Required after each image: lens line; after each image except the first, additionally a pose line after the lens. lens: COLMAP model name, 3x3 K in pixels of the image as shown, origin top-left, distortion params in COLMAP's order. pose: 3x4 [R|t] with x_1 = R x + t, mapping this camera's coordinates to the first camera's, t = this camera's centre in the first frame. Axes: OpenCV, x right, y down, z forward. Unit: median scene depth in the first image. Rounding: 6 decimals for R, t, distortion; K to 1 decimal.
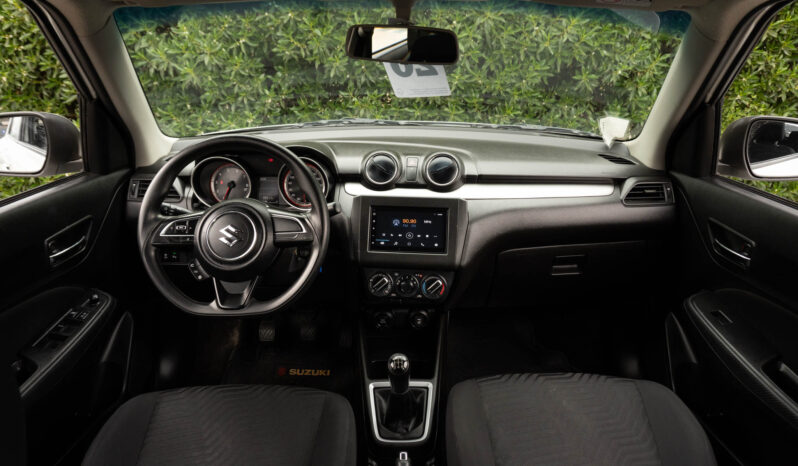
lens RADIAL K [[534.4, 0, 399.0], [0, 534.4, 233.0], [0, 0, 1]] dist [-0.020188, 0.000034]
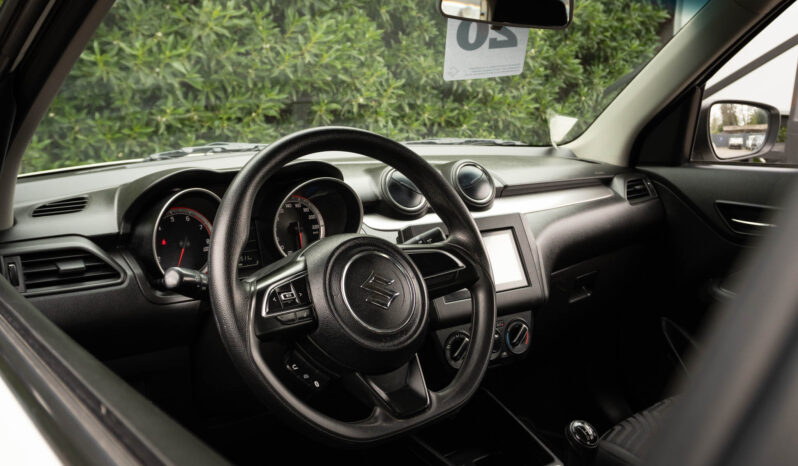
lens RADIAL K [[728.0, 0, 399.0], [0, 728.0, 233.0], [0, 0, 1]] dist [-0.003695, -0.002214]
pose [[0.777873, -0.122328, 0.616401, -0.603661], [0.218294, 0.972389, -0.082502, 0.010304], [-0.589289, 0.198733, 0.783099, 0.272450]]
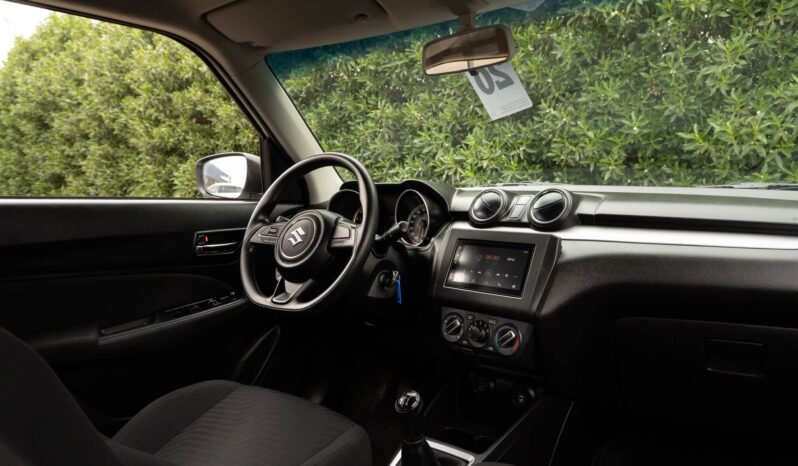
lens RADIAL K [[534.4, 0, 399.0], [0, 534.4, 233.0], [0, 0, 1]] dist [-0.020188, 0.000034]
pose [[0.788499, 0.043613, -0.613488, 0.393364], [-0.203540, 0.959780, -0.193373, 0.125740], [0.580380, 0.277344, 0.765663, 0.225095]]
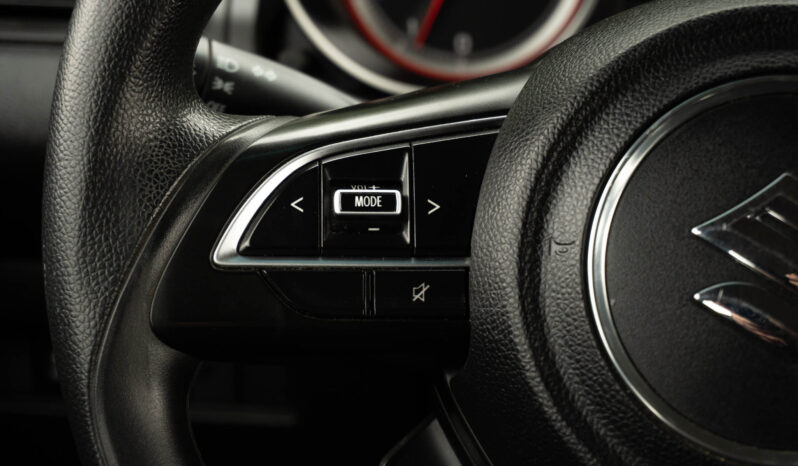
lens RADIAL K [[1711.1, 0, 399.0], [0, 1711.1, 233.0], [0, 0, 1]] dist [0.014677, -0.020100]
pose [[0.996427, 0.010773, -0.083767, -0.287863], [-0.010221, 0.999923, 0.007012, -0.004473], [0.083837, -0.006131, 0.996461, 0.458507]]
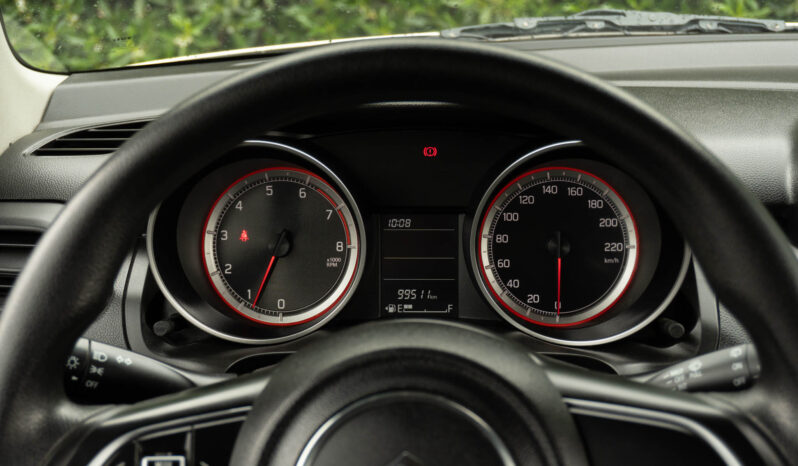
lens RADIAL K [[1228.6, 0, 399.0], [0, 1228.6, 233.0], [0, 0, 1]] dist [0.014732, -0.044549]
pose [[0.999126, -0.000649, -0.041806, -0.229785], [-0.001974, 0.998033, -0.062667, -0.057823], [0.041764, 0.062695, 0.997159, 0.392369]]
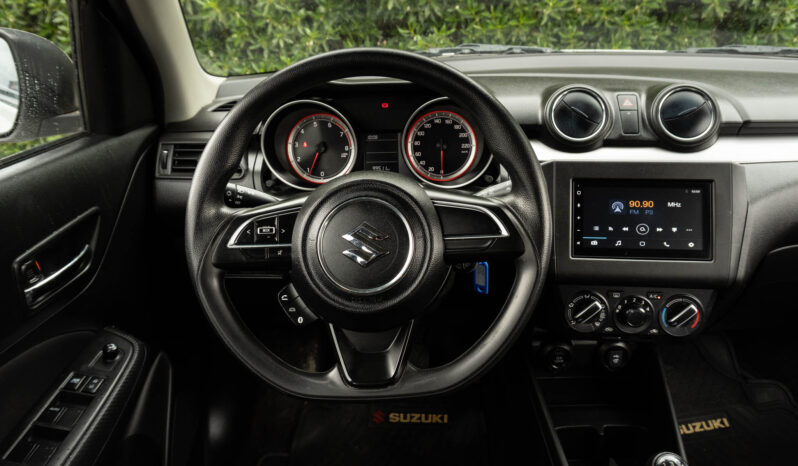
lens RADIAL K [[565.9, 0, 399.0], [0, 565.9, 233.0], [0, 0, 1]] dist [-0.023027, -0.001985]
pose [[0.999047, -0.017425, -0.040031, -0.200864], [0.019845, 0.997949, 0.060864, -0.030826], [0.038888, -0.061601, 0.997343, 0.352289]]
